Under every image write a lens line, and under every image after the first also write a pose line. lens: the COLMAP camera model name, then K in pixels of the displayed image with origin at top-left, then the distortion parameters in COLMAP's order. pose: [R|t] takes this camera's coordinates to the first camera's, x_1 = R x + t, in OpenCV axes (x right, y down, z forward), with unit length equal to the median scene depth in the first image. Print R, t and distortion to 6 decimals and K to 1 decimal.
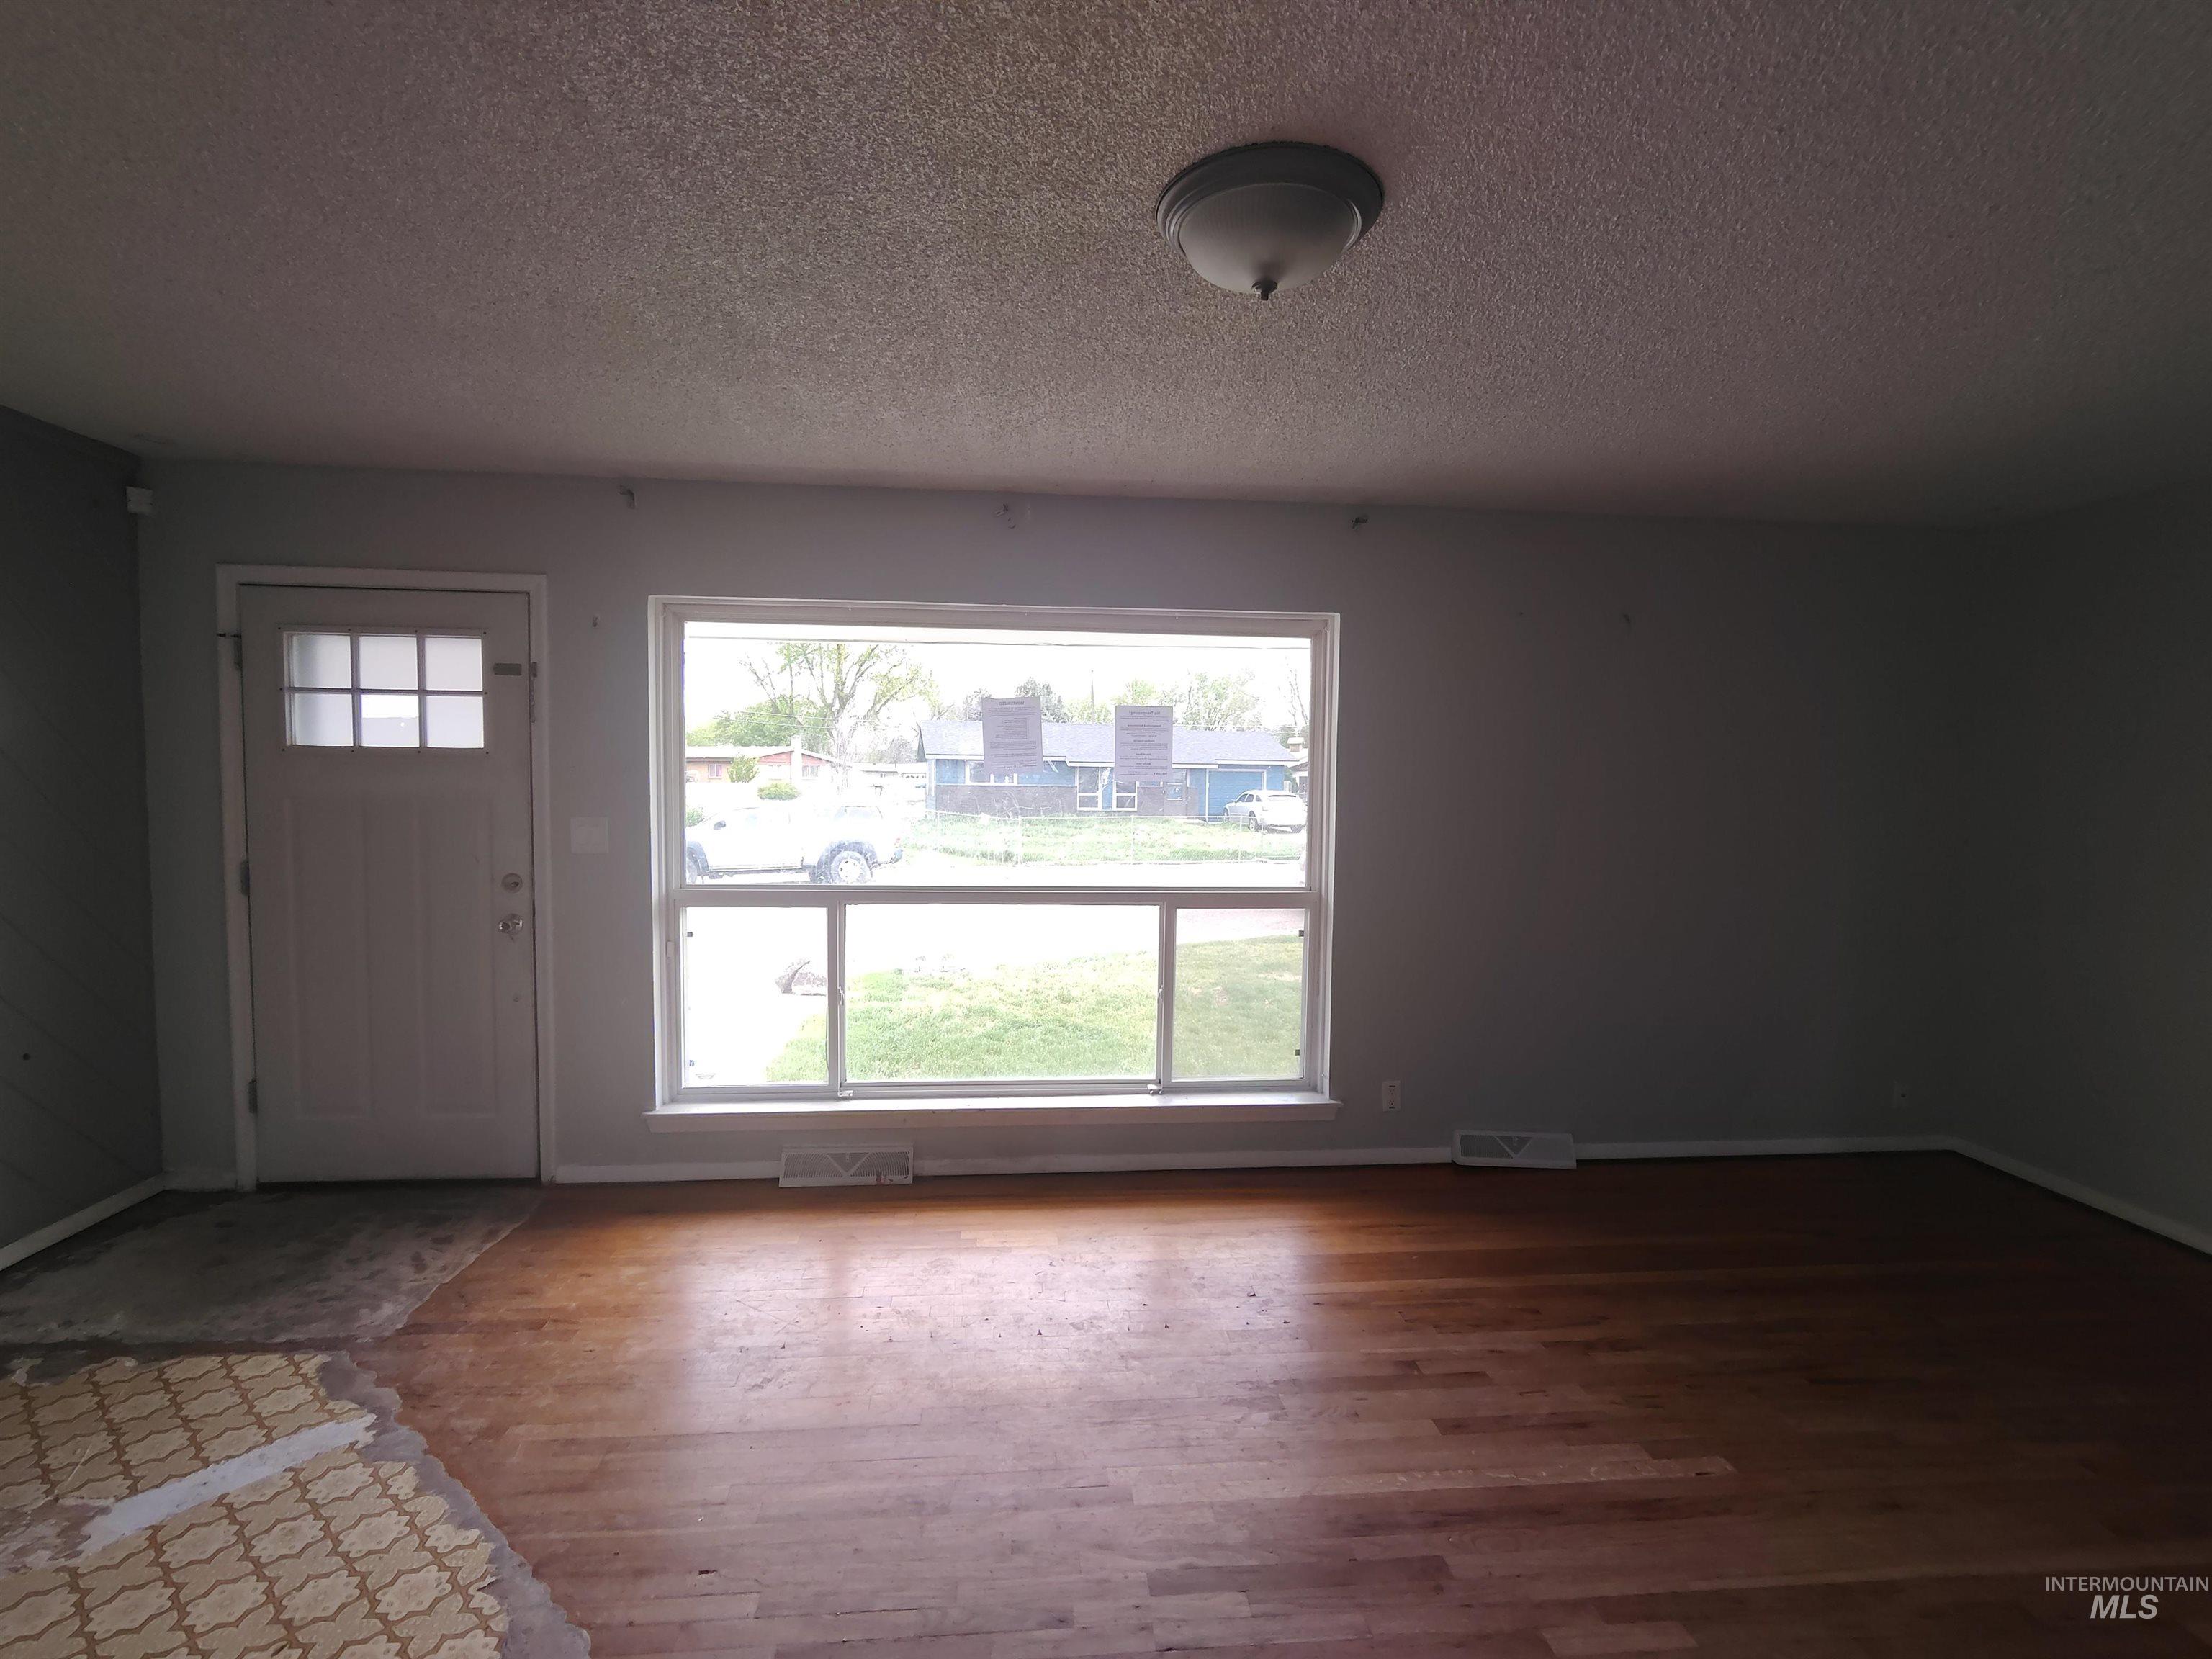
lens RADIAL K [[1034.3, 0, 1106.0], [0, 1034.3, 829.5], [0, 0, 1]] dist [-0.014334, 0.009148]
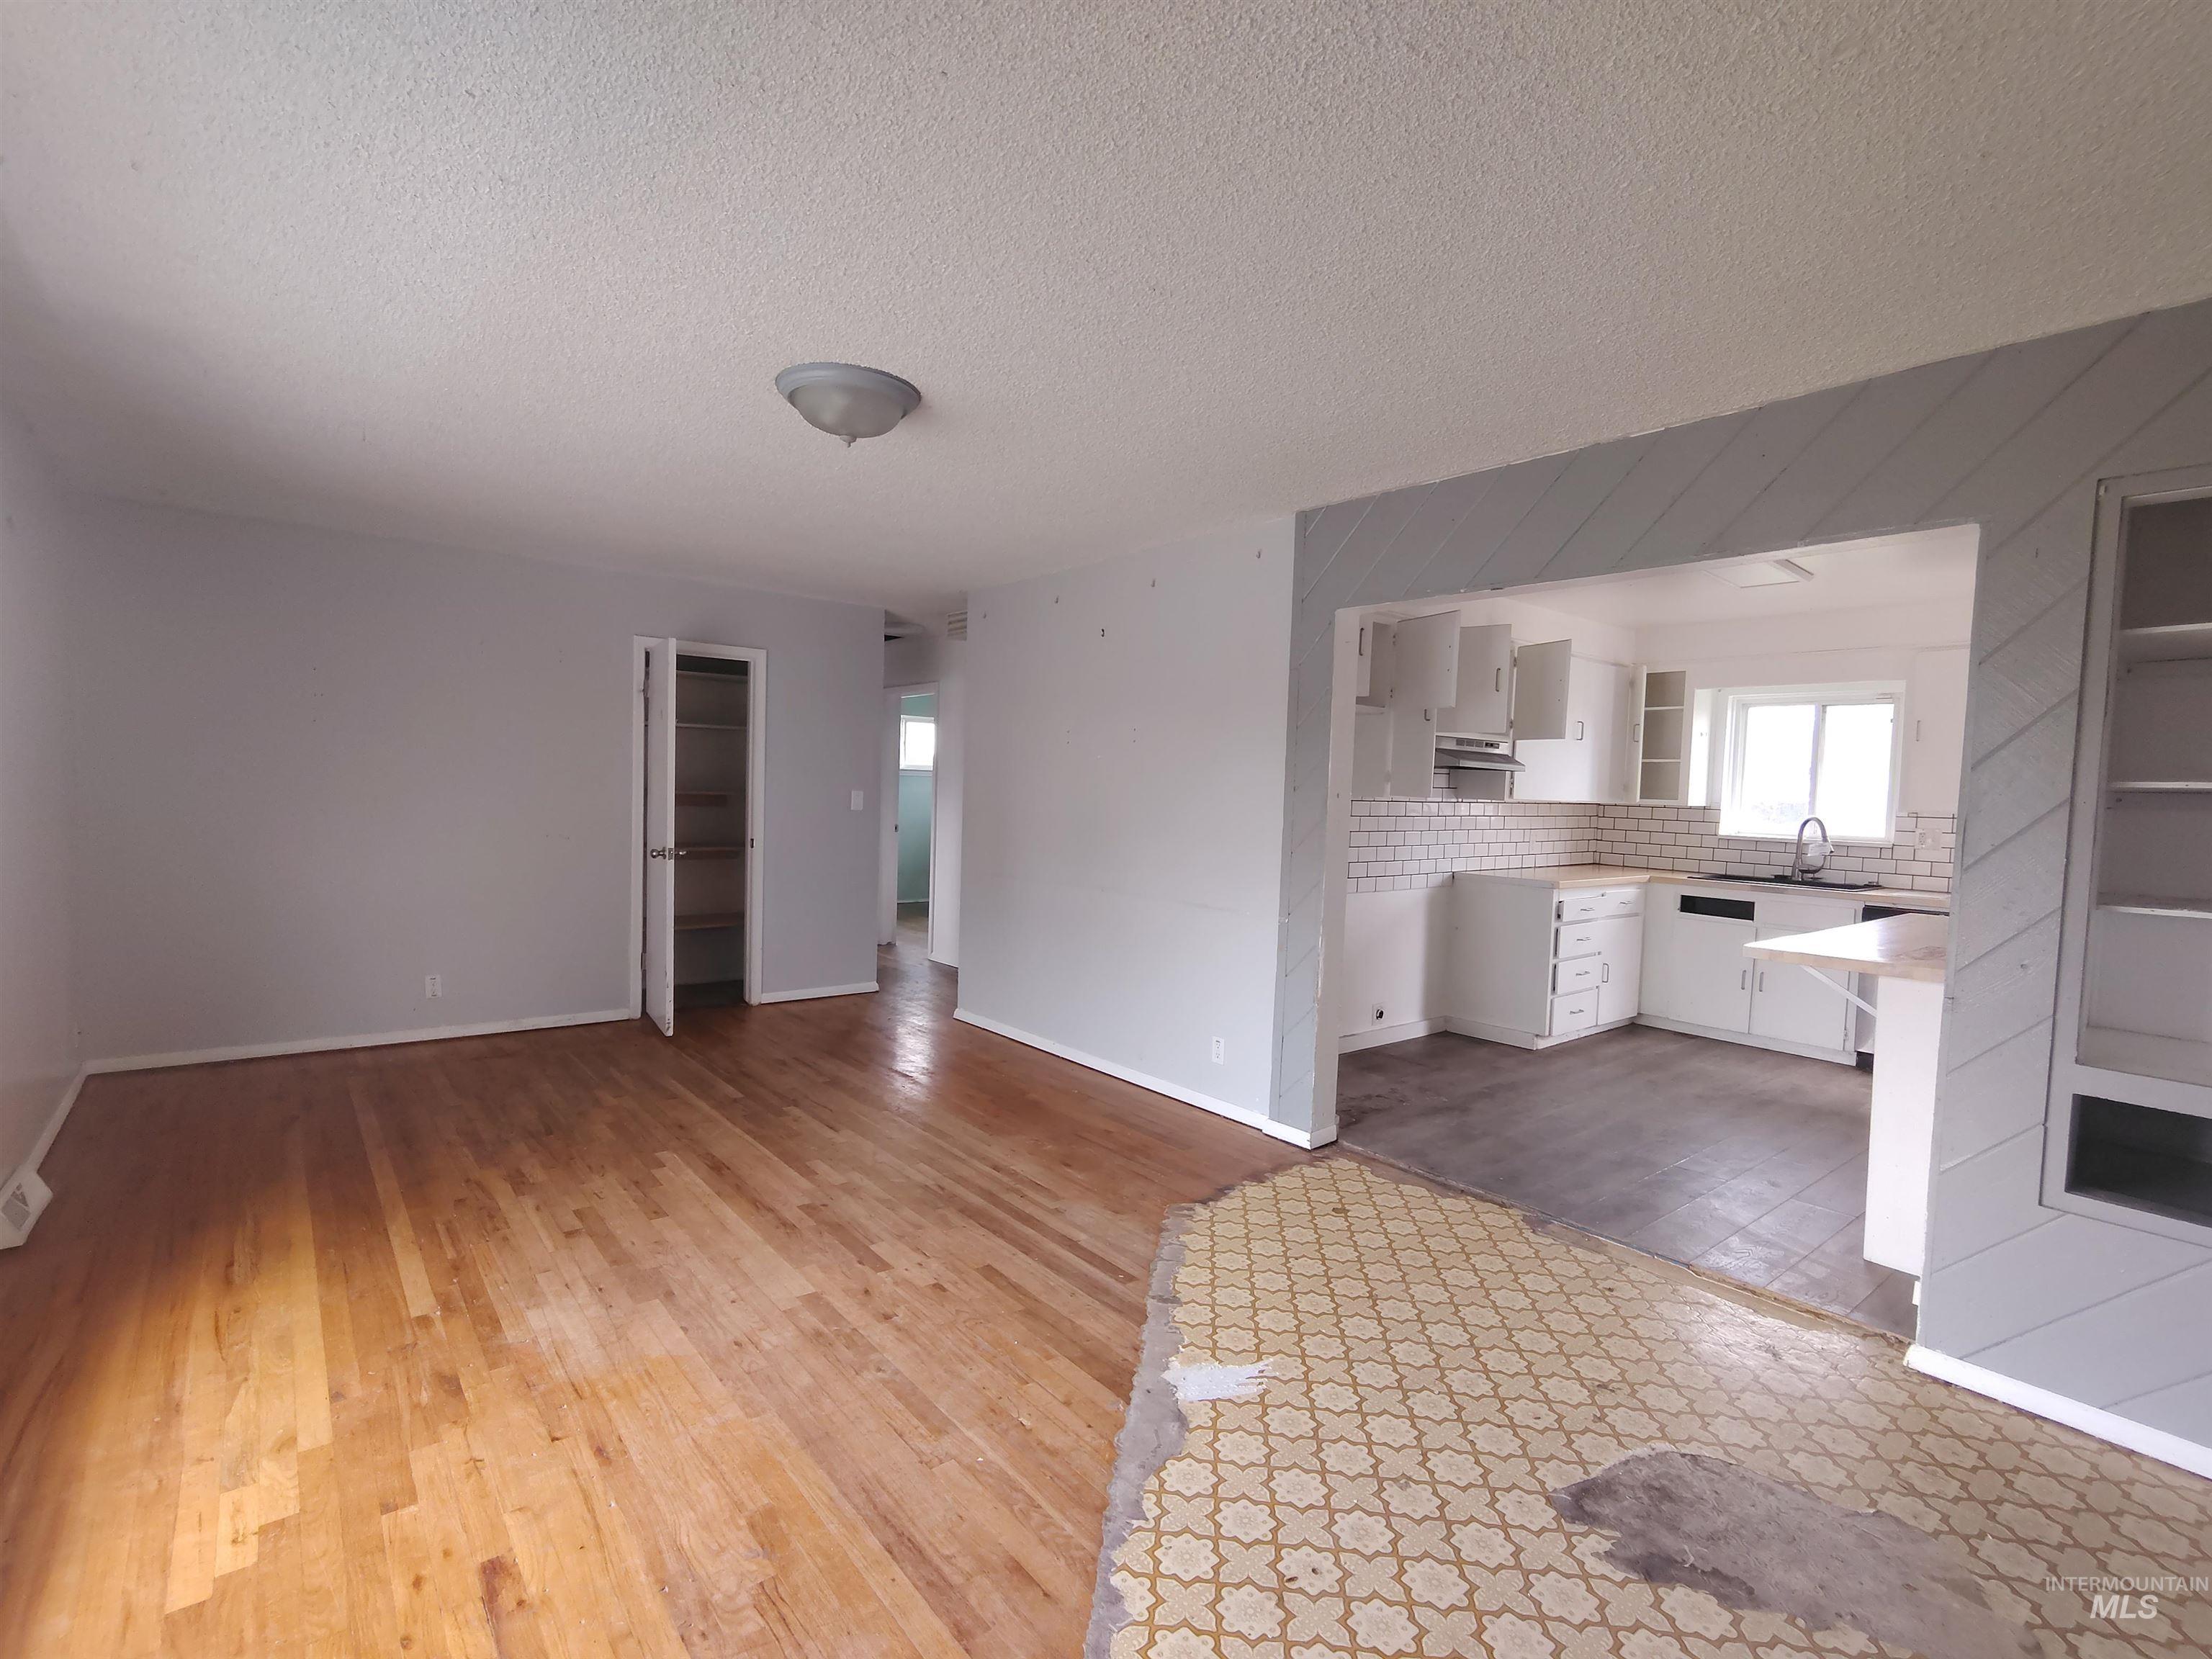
lens RADIAL K [[1034.3, 0, 1106.0], [0, 1034.3, 829.5], [0, 0, 1]] dist [-0.014334, 0.009148]
pose [[-0.557847, -0.067516, 0.827193, -0.752624], [0.000027, 0.996684, 0.081368, -0.031426], [-0.829944, 0.045413, -0.555996, 0.846391]]
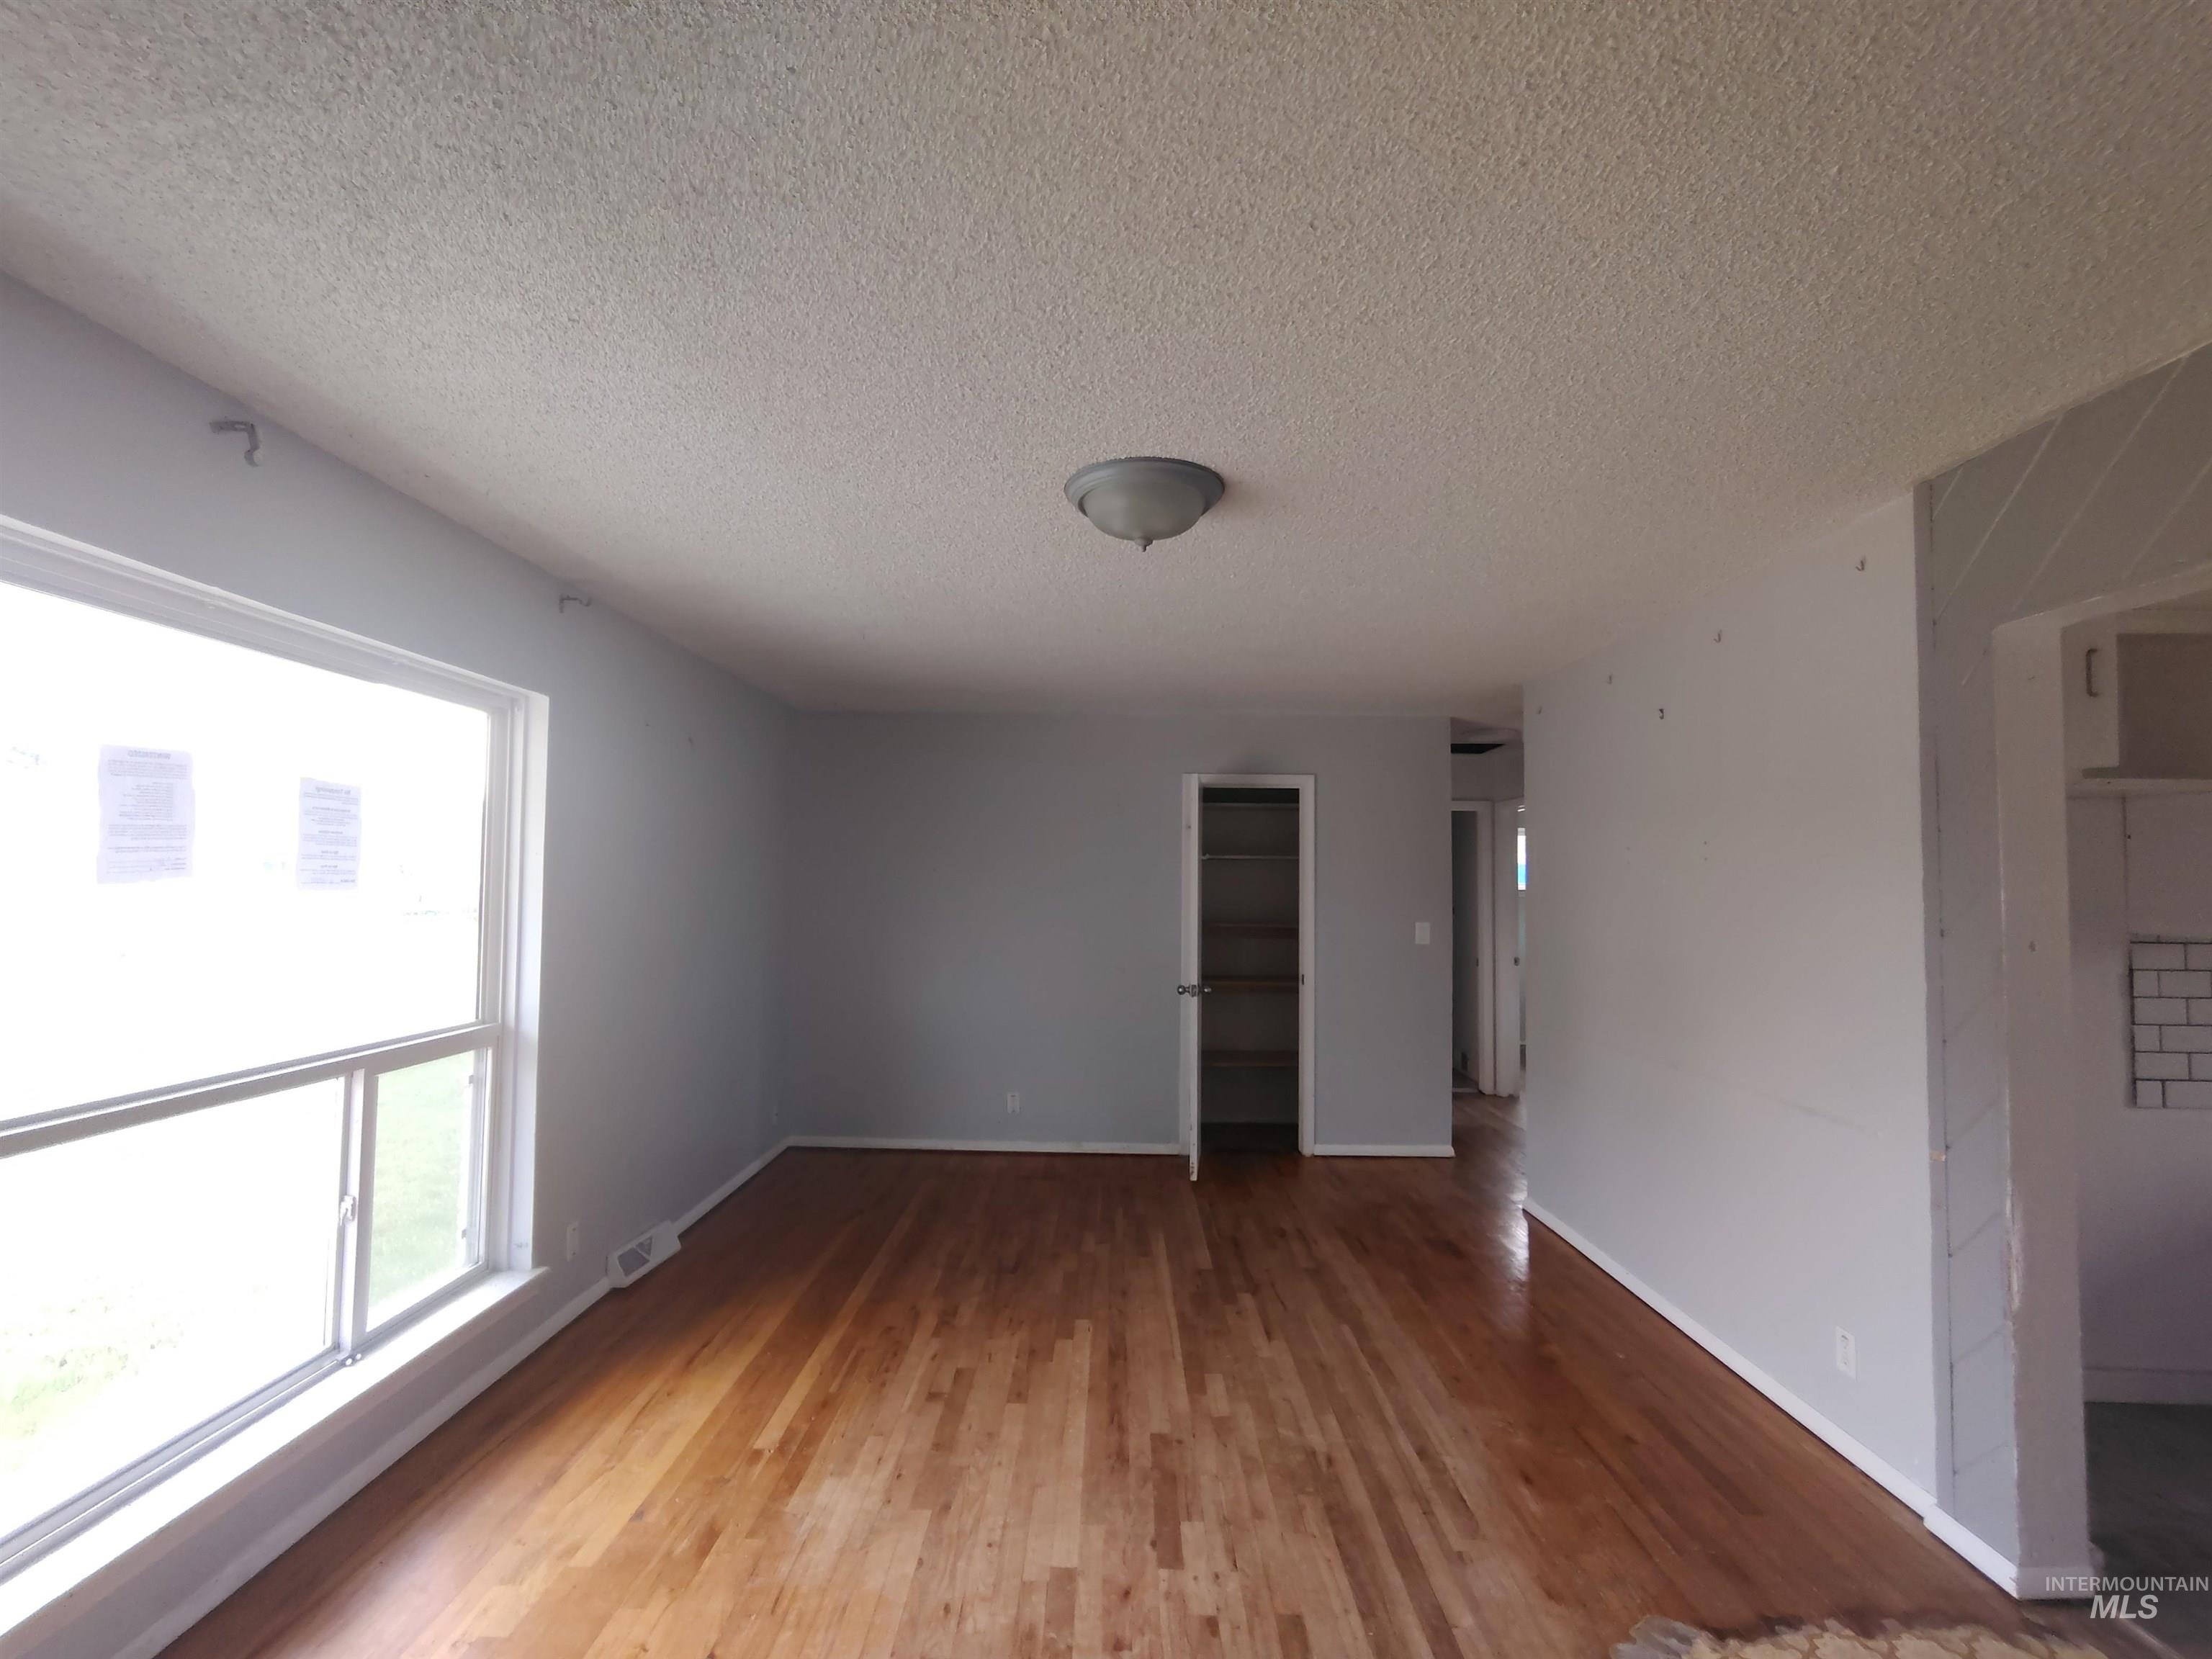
lens RADIAL K [[1034.3, 0, 1106.0], [0, 1034.3, 829.5], [0, 0, 1]] dist [-0.014334, 0.009148]
pose [[0.102549, 0.040785, 0.993891, -0.648903], [0.039792, 0.998191, -0.045067, -0.042524], [-0.993932, 0.044171, 0.100741, 0.497368]]
